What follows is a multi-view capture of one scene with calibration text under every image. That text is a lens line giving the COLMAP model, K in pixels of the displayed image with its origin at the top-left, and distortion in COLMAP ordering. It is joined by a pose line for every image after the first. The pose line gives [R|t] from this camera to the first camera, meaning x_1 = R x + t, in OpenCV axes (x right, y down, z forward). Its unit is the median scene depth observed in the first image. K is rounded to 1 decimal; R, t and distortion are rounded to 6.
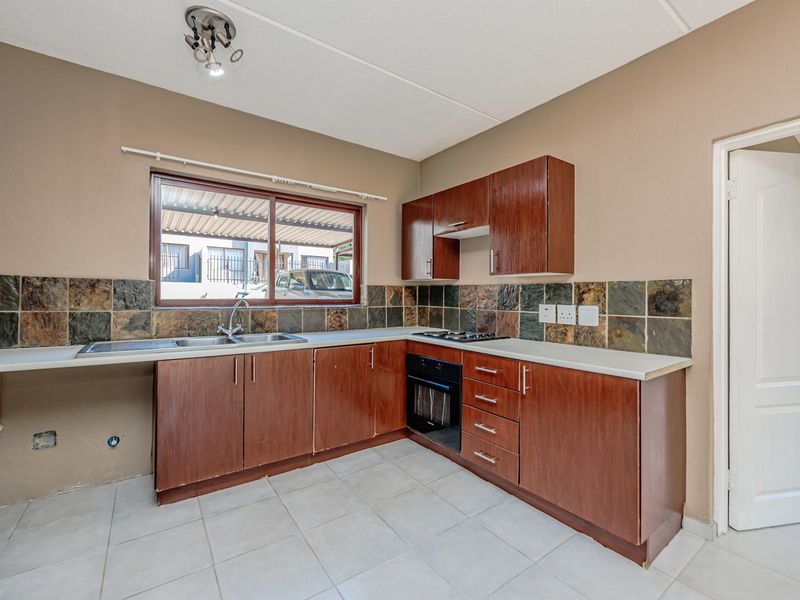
lens RADIAL K [[353.3, 0, 393.7], [0, 353.3, 289.2], [0, 0, 1]] dist [0.001150, -0.001024]
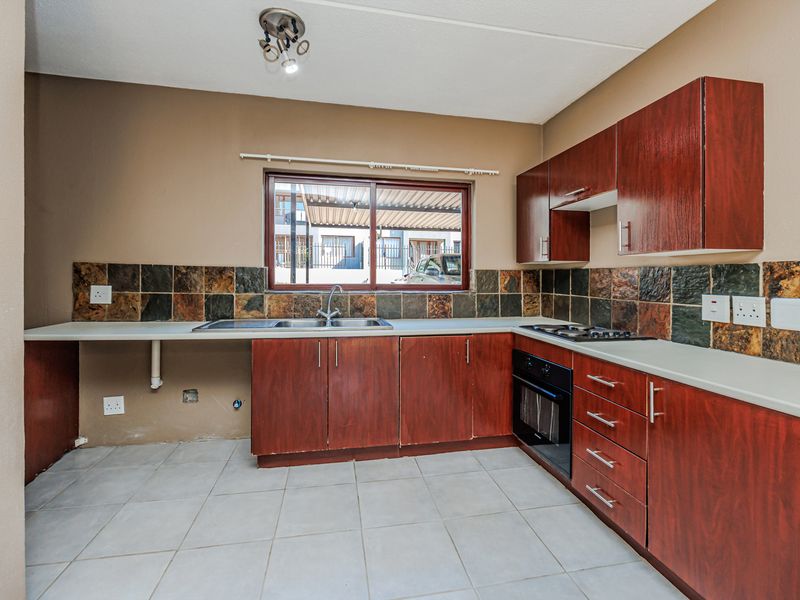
lens RADIAL K [[353.3, 0, 396.2], [0, 353.3, 275.0], [0, 0, 1]] dist [0.001150, -0.001024]
pose [[0.912992, -0.004244, -0.407955, 0.158529], [0.005187, 0.999986, 0.001206, 0.000110], [0.407944, -0.003217, 0.913001, 0.124869]]
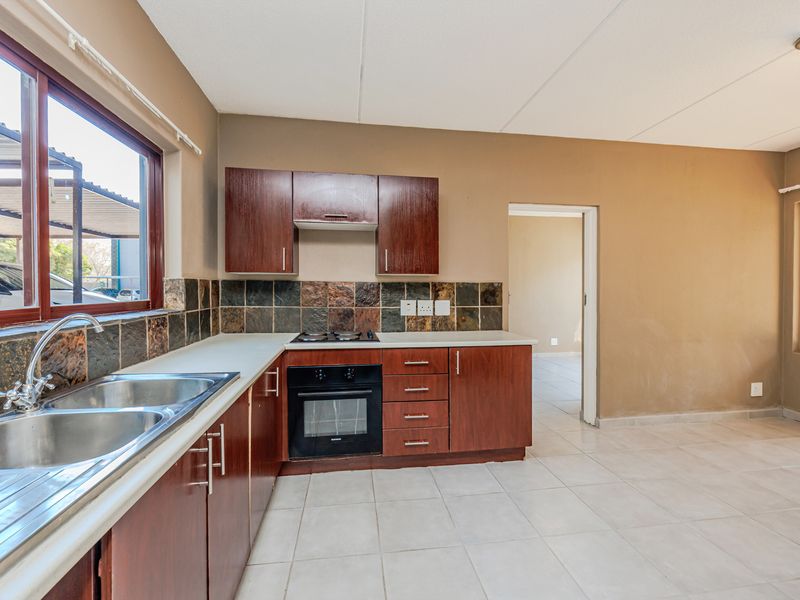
lens RADIAL K [[353.3, 0, 402.2], [0, 353.3, 288.8], [0, 0, 1]] dist [0.001150, -0.001024]
pose [[0.463325, -0.001881, 0.886186, -0.671207], [-0.015641, 0.999825, 0.010300, -0.007147], [-0.886050, -0.018634, 0.463214, 0.509771]]
